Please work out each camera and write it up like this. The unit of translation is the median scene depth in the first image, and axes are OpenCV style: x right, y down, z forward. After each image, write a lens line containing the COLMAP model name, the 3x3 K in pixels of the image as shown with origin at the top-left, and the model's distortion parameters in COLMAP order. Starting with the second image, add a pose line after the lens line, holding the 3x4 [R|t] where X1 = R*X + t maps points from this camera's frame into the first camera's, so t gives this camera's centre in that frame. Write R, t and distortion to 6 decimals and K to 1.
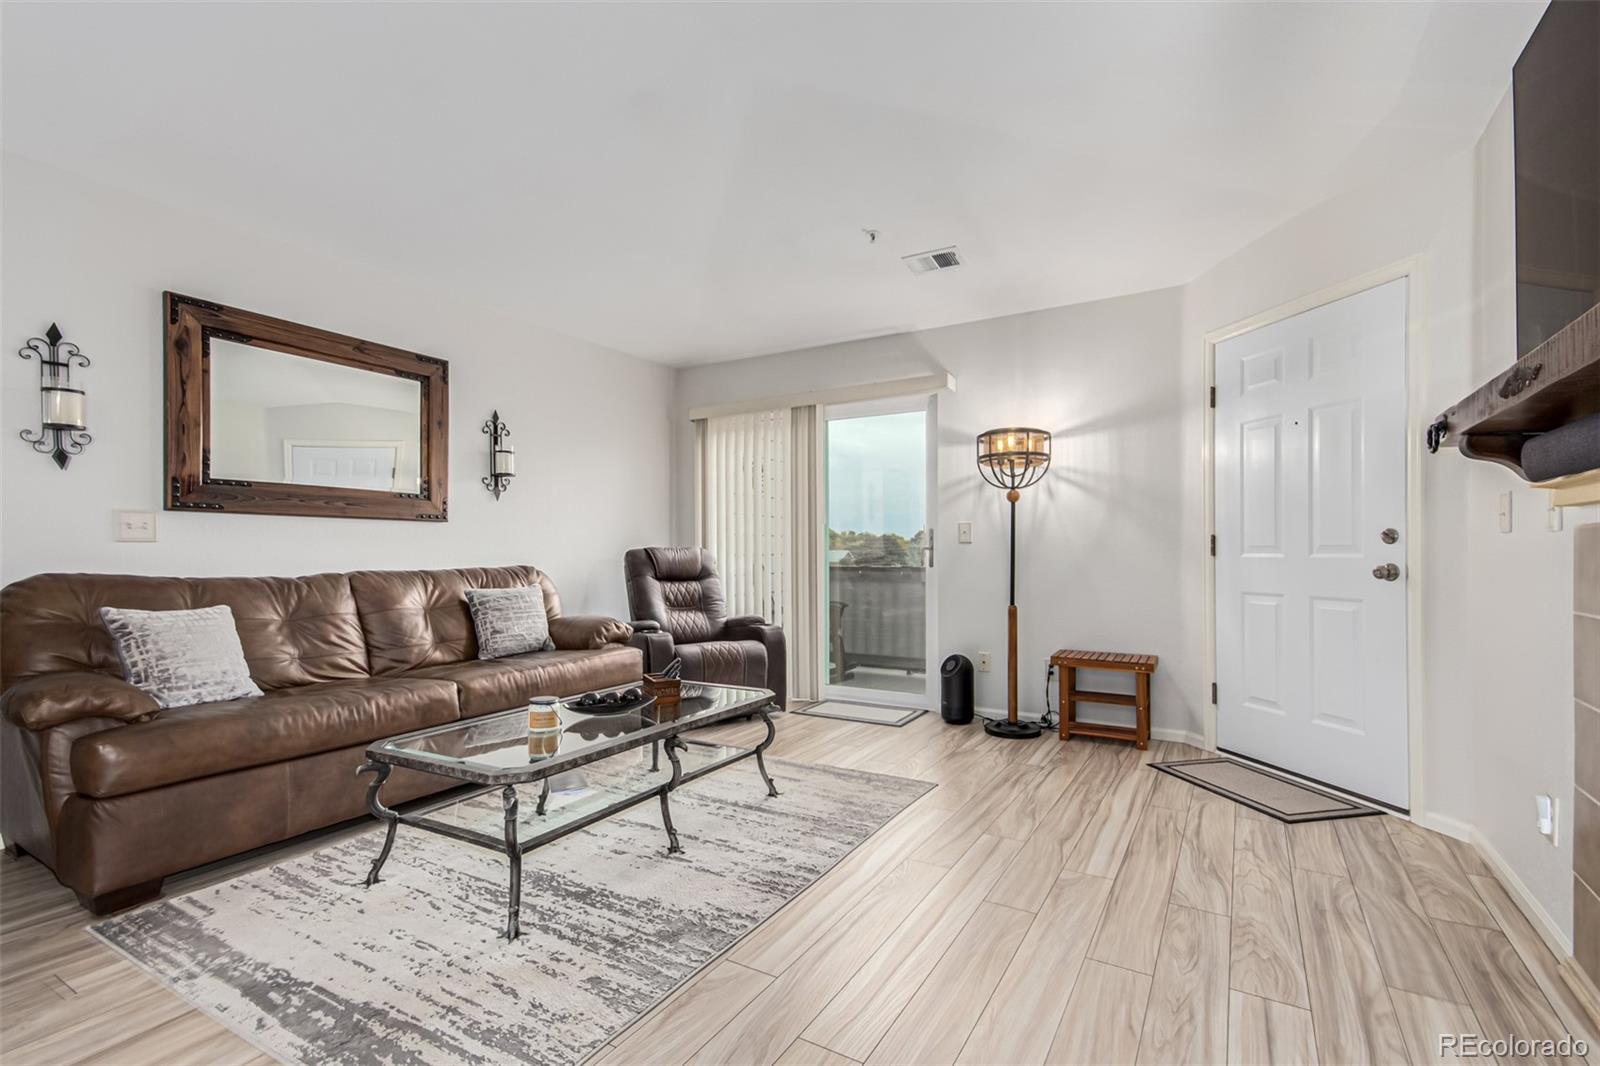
lens RADIAL K [[734.2, 0, 794.2], [0, 734.2, 552.5], [0, 0, 1]] dist [0.040472, 0.000653]
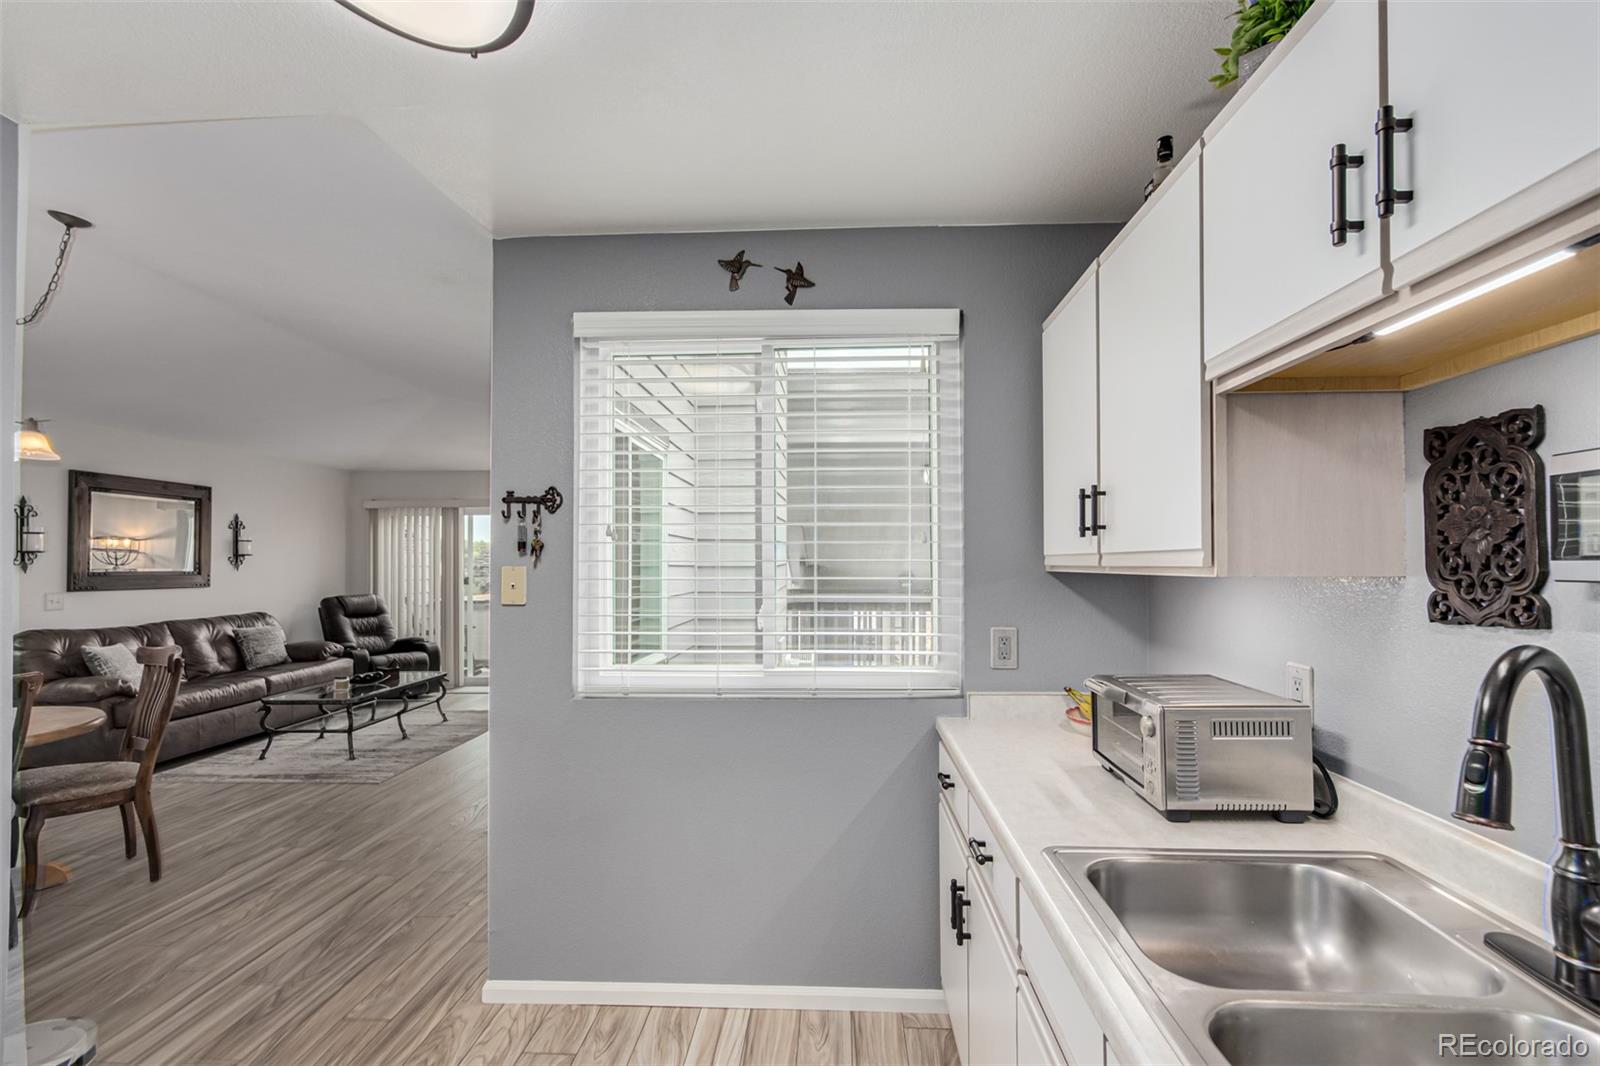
lens RADIAL K [[757.1, 0, 808.9], [0, 757.1, 560.2], [0, 0, 1]] dist [-0.000587, 0.000528]
pose [[0.875995, -0.002276, 0.482315, -0.152040], [0.004454, 0.999984, -0.003371, -0.108622], [-0.482300, 0.005101, 0.875991, -1.307774]]
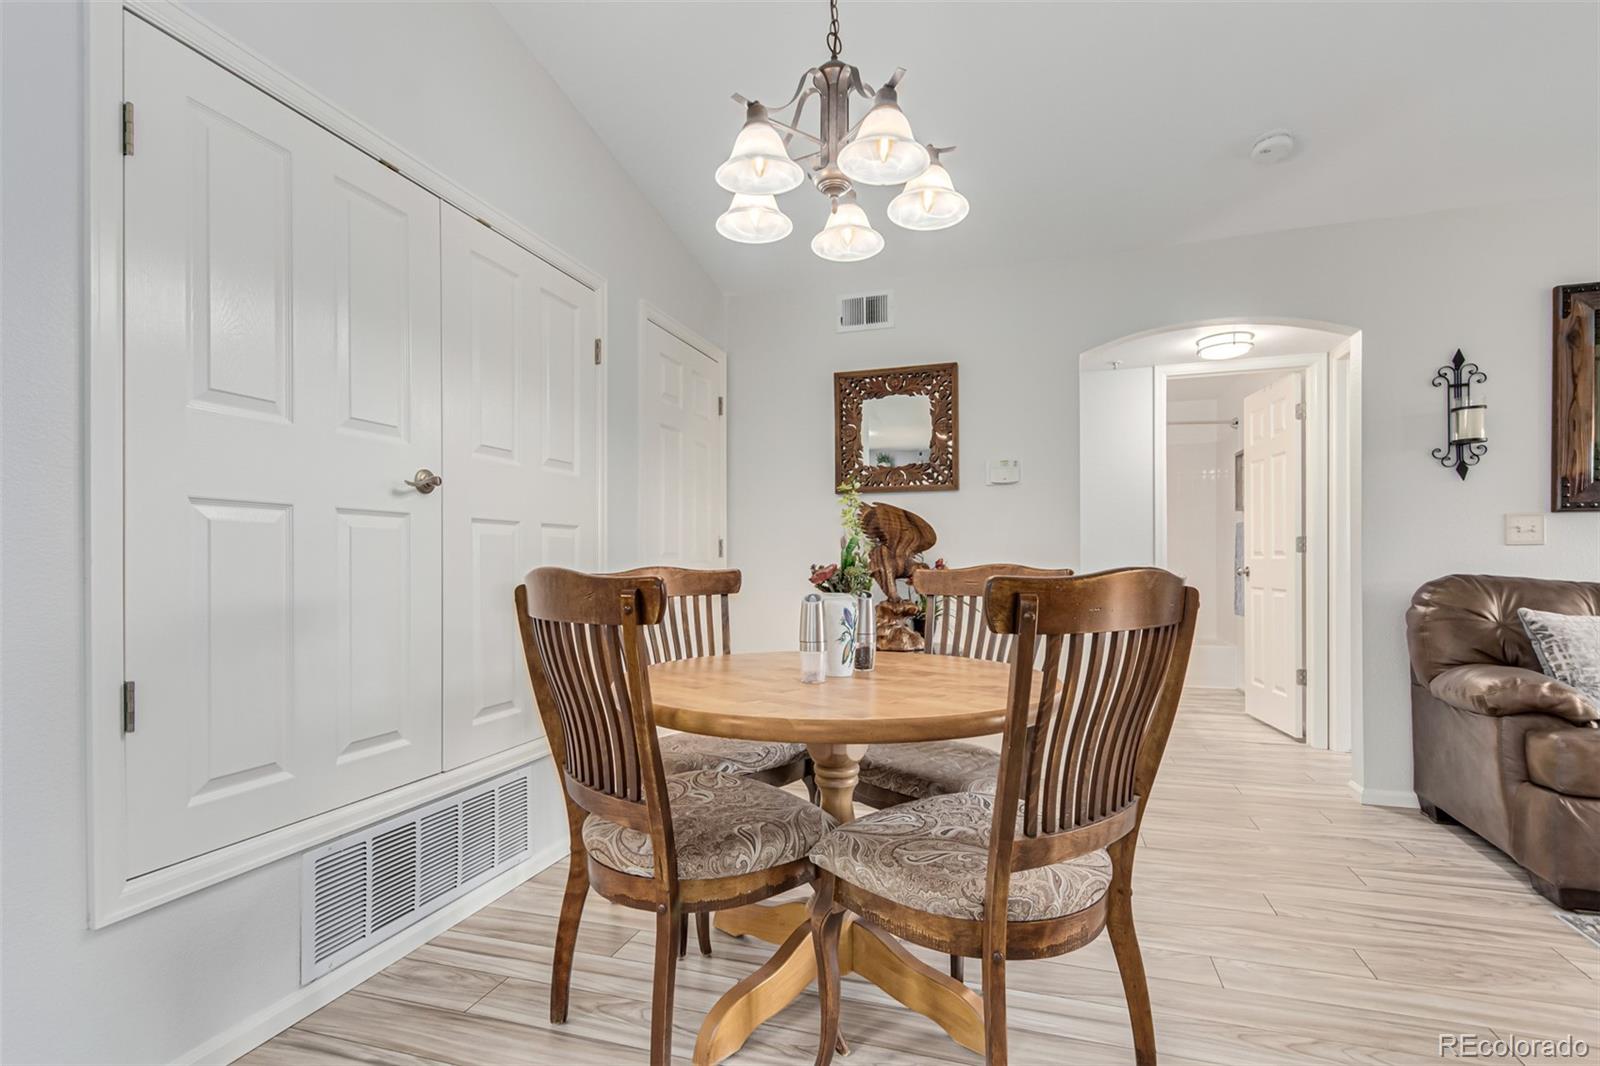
lens RADIAL K [[757.1, 0, 808.9], [0, 757.1, 560.2], [0, 0, 1]] dist [-0.000587, 0.000528]
pose [[0.239037, 0.006422, -0.970989, -0.105281], [0.000830, 0.999976, 0.006818, -0.001190], [0.971010, -0.002436, 0.239026, -0.153311]]
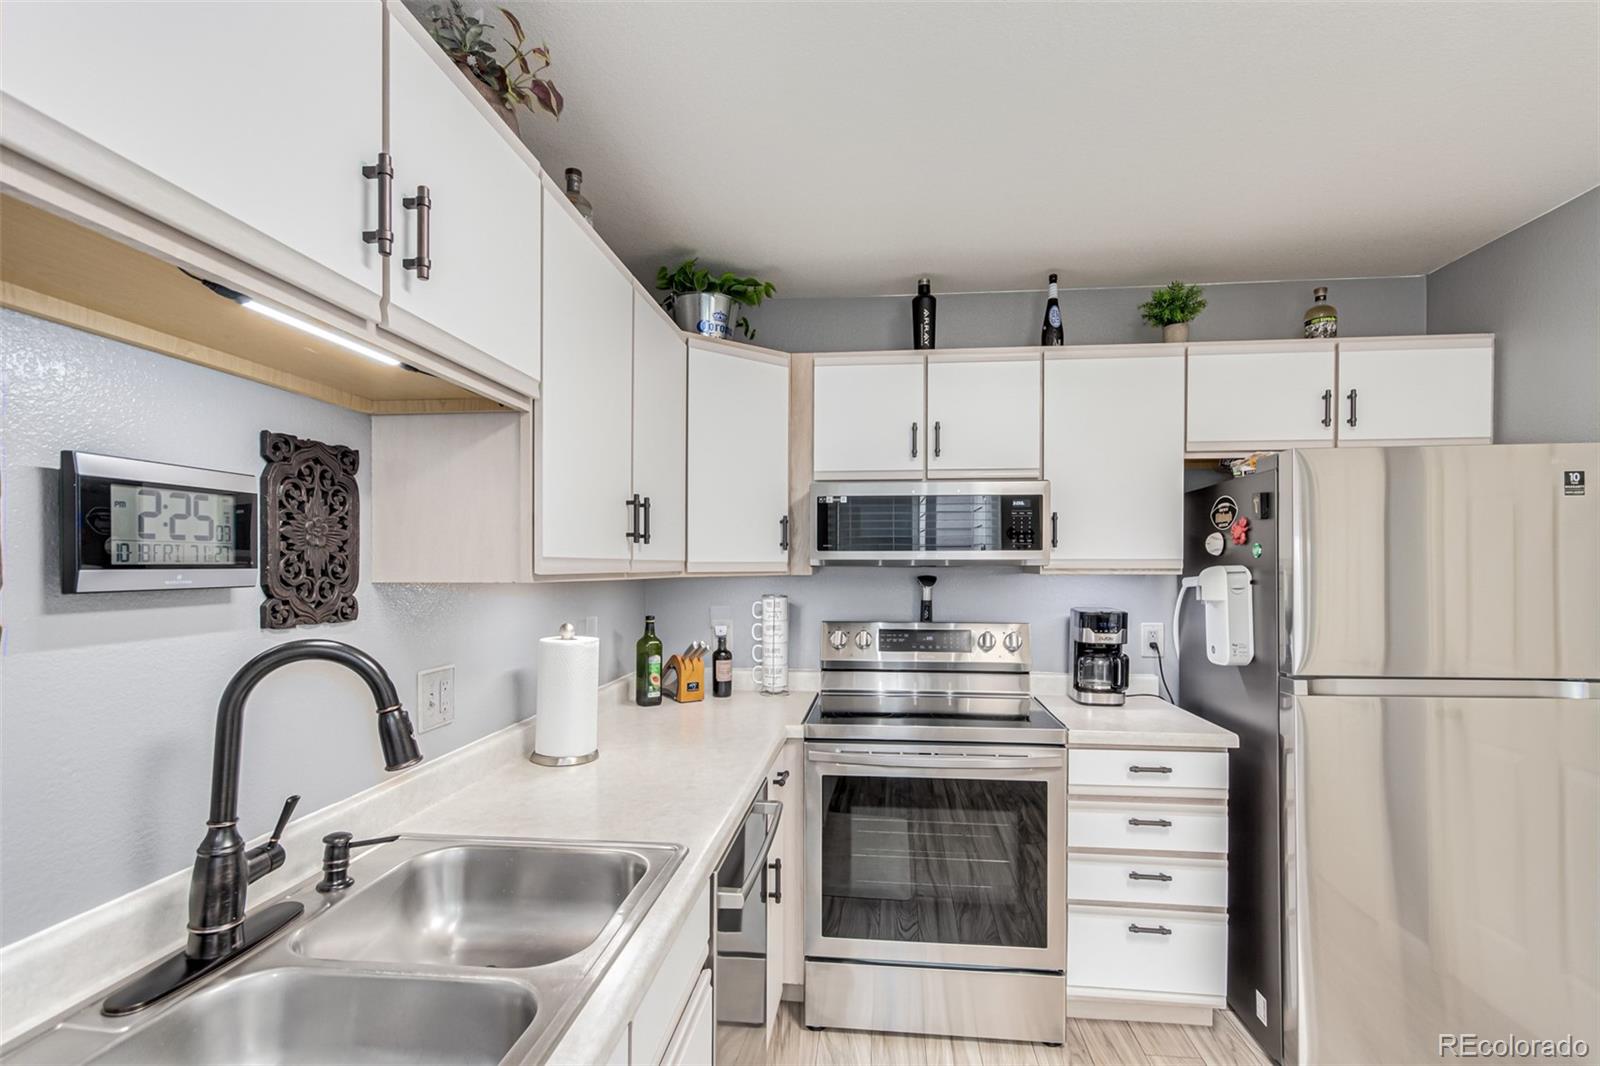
lens RADIAL K [[752.1, 0, 802.3], [0, 752.1, 568.0], [0, 0, 1]] dist [-0.002392, -0.000469]
pose [[-0.902308, 0.007864, -0.431021, 0.114273], [0.005527, 0.999962, 0.006674, -0.108583], [0.431057, 0.003640, -0.902317, -0.870778]]
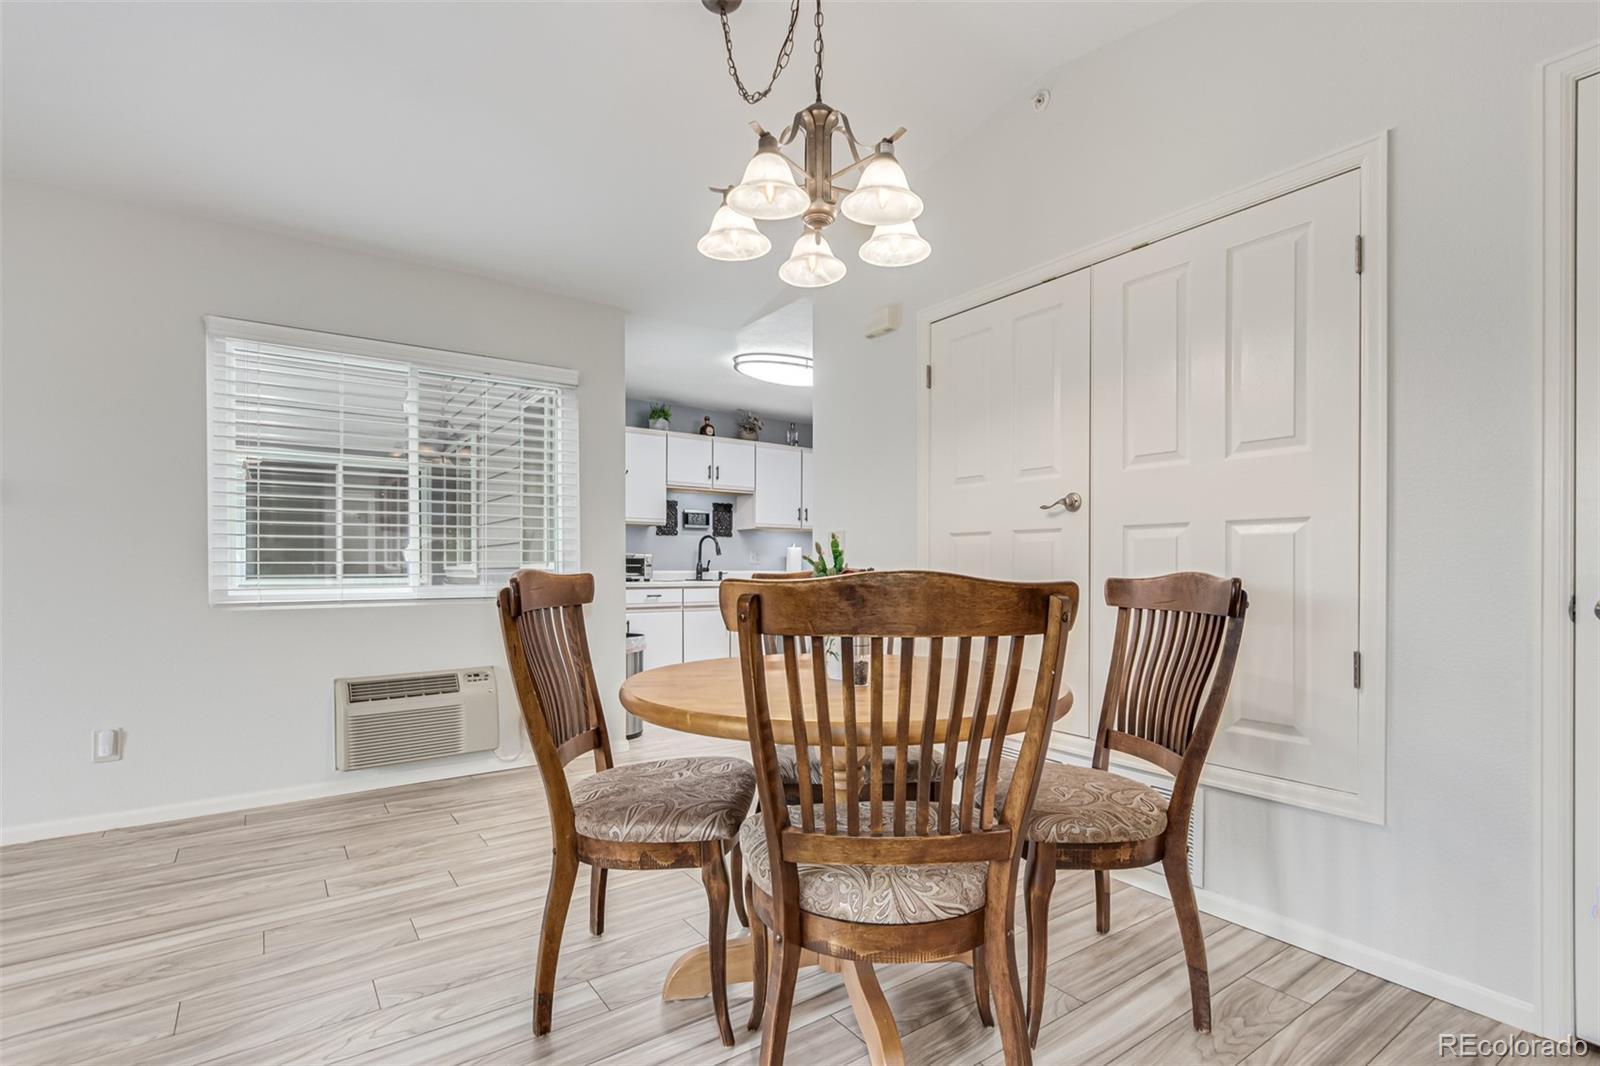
lens RADIAL K [[757.1, 0, 808.9], [0, 757.1, 560.2], [0, 0, 1]] dist [-0.000587, 0.000528]
pose [[-0.919582, 0.005816, 0.392856, -0.869764], [0.002060, 0.999948, -0.009981, 0.008091], [-0.392893, -0.008369, -0.919546, 0.514880]]
